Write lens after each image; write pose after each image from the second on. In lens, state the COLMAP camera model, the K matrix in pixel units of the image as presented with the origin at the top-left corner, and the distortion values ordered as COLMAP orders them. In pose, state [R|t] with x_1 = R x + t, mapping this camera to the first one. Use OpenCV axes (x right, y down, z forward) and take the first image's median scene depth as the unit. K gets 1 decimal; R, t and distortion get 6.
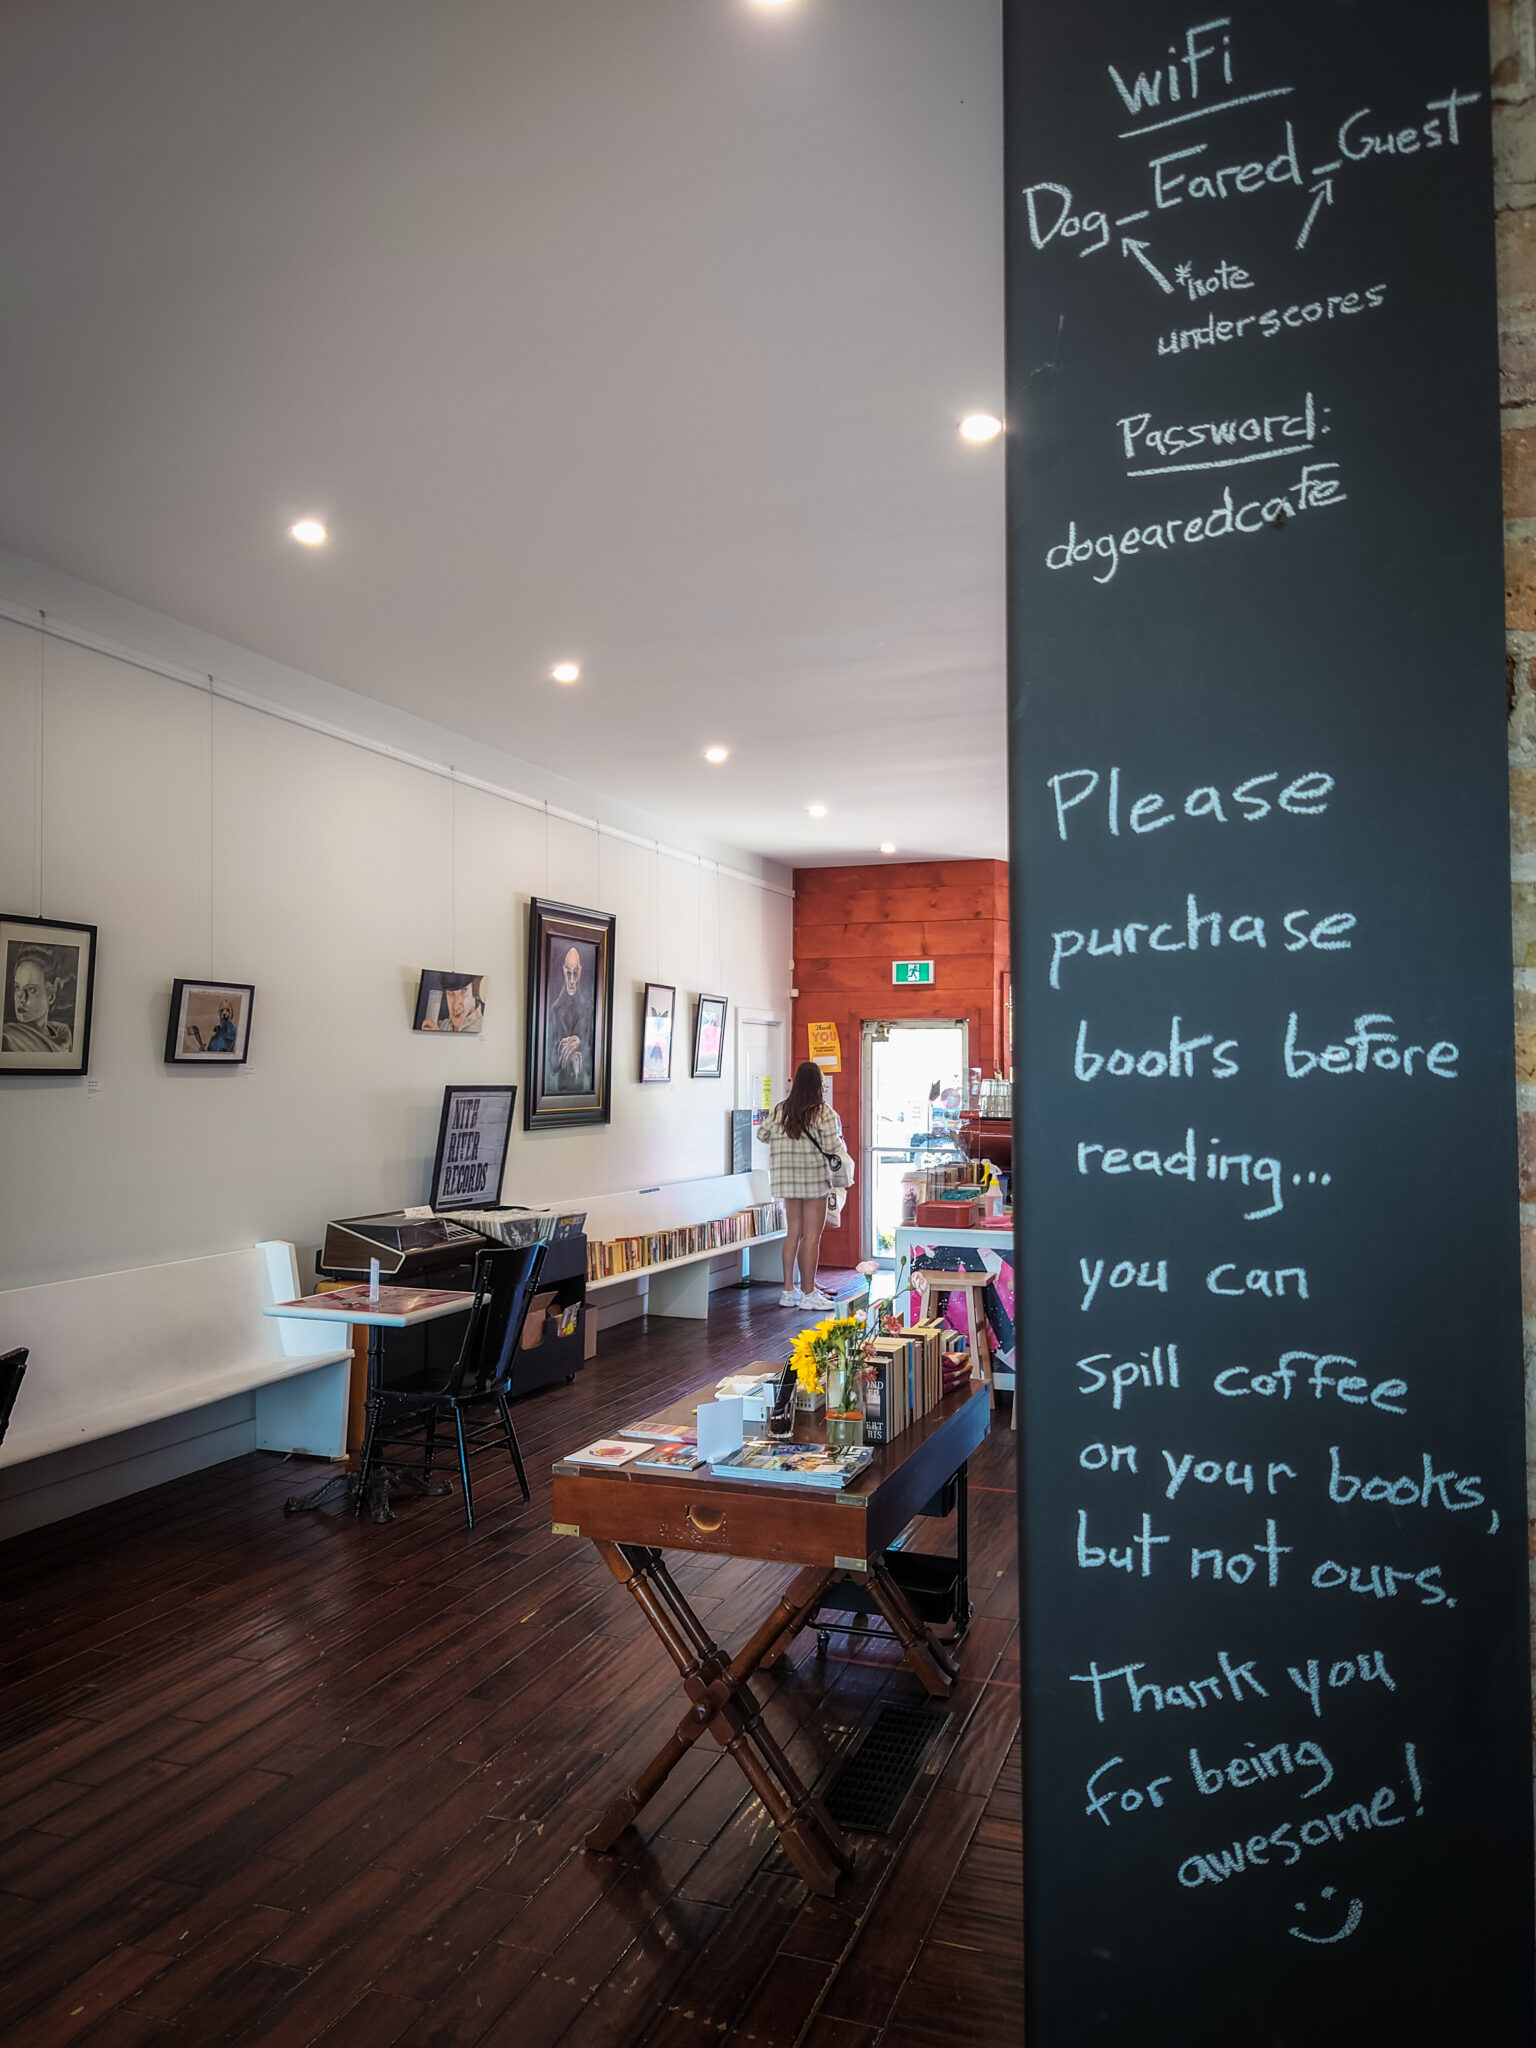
lens RADIAL K [[1500.1, 0, 767.5], [0, 1500.1, 1024.0], [0, 0, 1]] dist [0.054681, 0.002069]
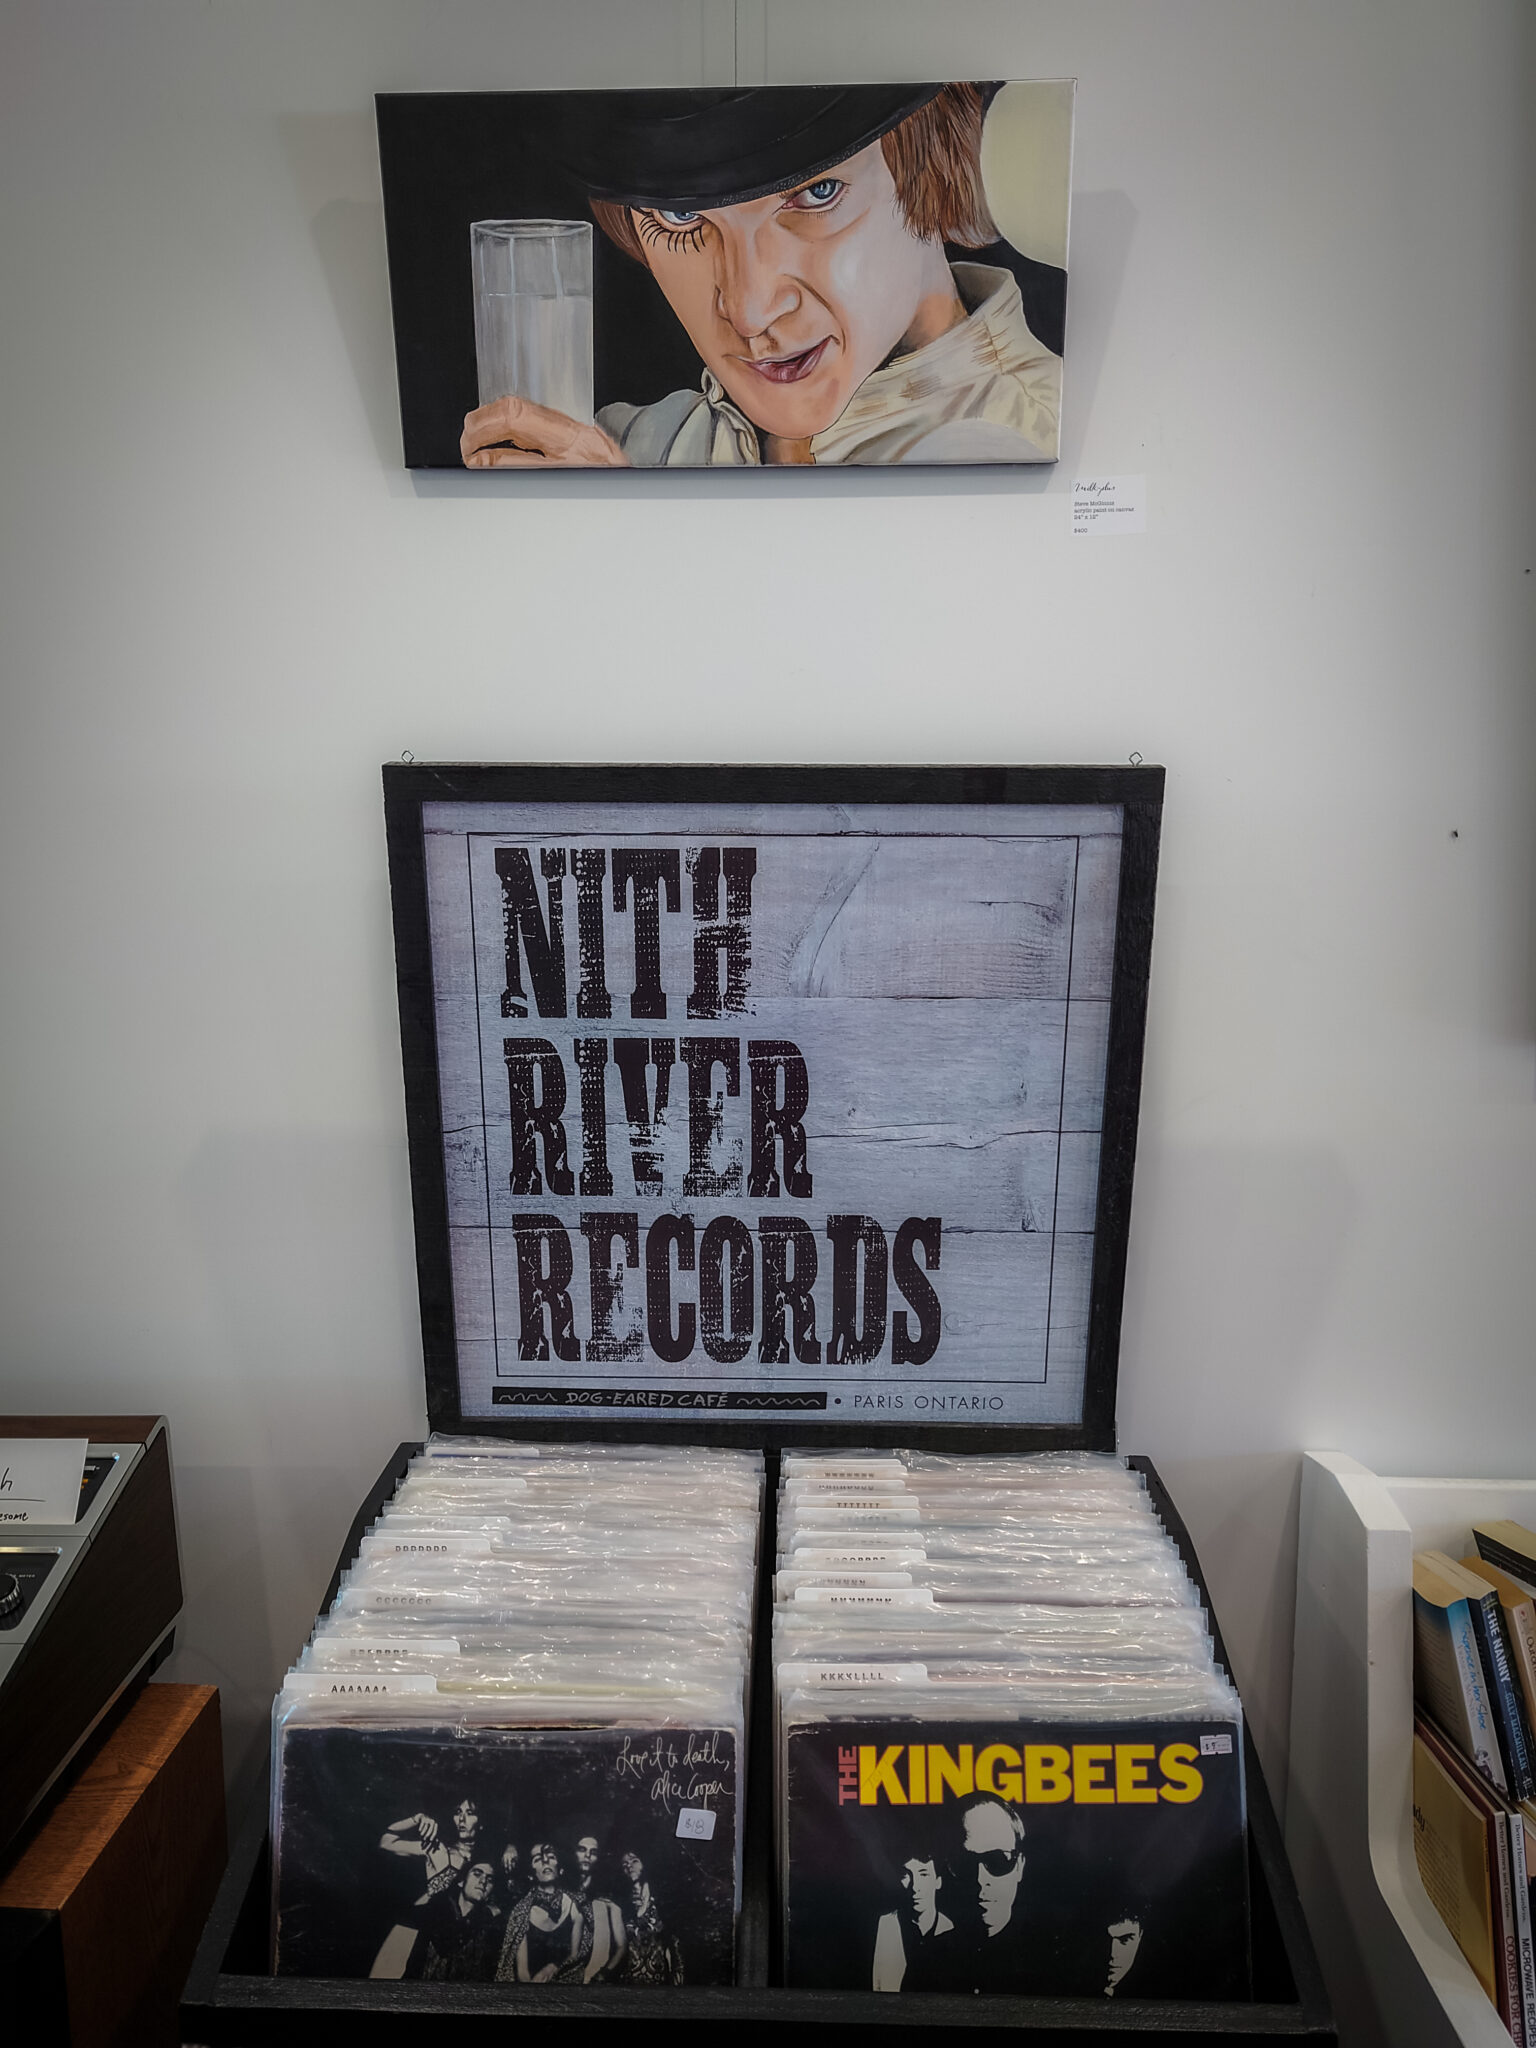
lens RADIAL K [[1500.1, 0, 768.3], [0, 1500.1, 1021.7], [0, 0, 1]] dist [0.054681, 0.002069]
pose [[0.324044, 0.127565, -0.937402, -0.032400], [0.026786, 0.989233, 0.143877, 0.044806], [0.945663, -0.071732, 0.317139, 0.949022]]
